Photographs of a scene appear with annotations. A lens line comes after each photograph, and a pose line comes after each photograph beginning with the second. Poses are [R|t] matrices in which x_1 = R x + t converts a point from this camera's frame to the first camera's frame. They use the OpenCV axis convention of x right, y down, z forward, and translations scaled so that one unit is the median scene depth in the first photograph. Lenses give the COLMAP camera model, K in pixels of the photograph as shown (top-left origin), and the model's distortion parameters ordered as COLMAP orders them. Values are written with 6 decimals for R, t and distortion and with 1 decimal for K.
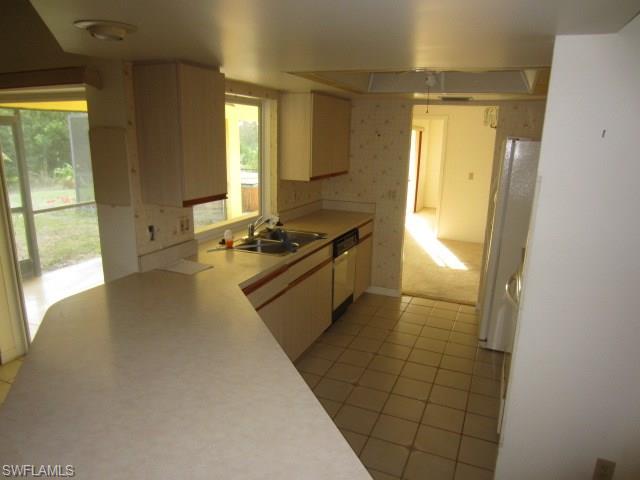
lens RADIAL K [[452.4, 0, 322.1], [0, 452.4, 240.6], [0, 0, 1]] dist [-0.034773, 0.006551]
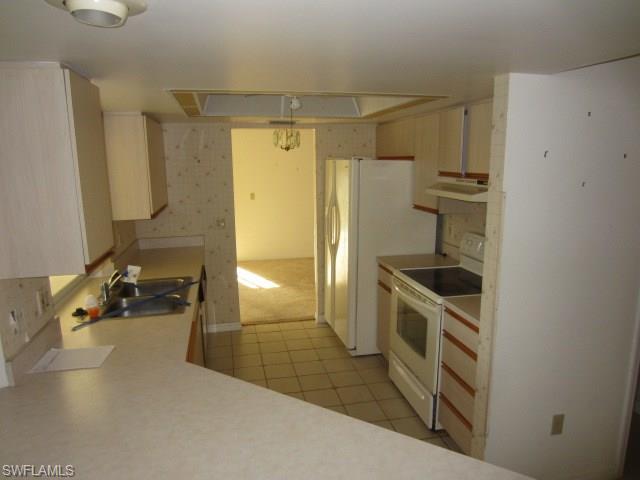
lens RADIAL K [[452.4, 0, 320.3], [0, 452.4, 243.6], [0, 0, 1]] dist [-0.034773, 0.006551]
pose [[0.818087, -0.141273, 0.557472, -0.232410], [0.162501, 0.986641, 0.011563, -0.042599], [-0.551658, 0.081130, 0.830115, 0.128791]]
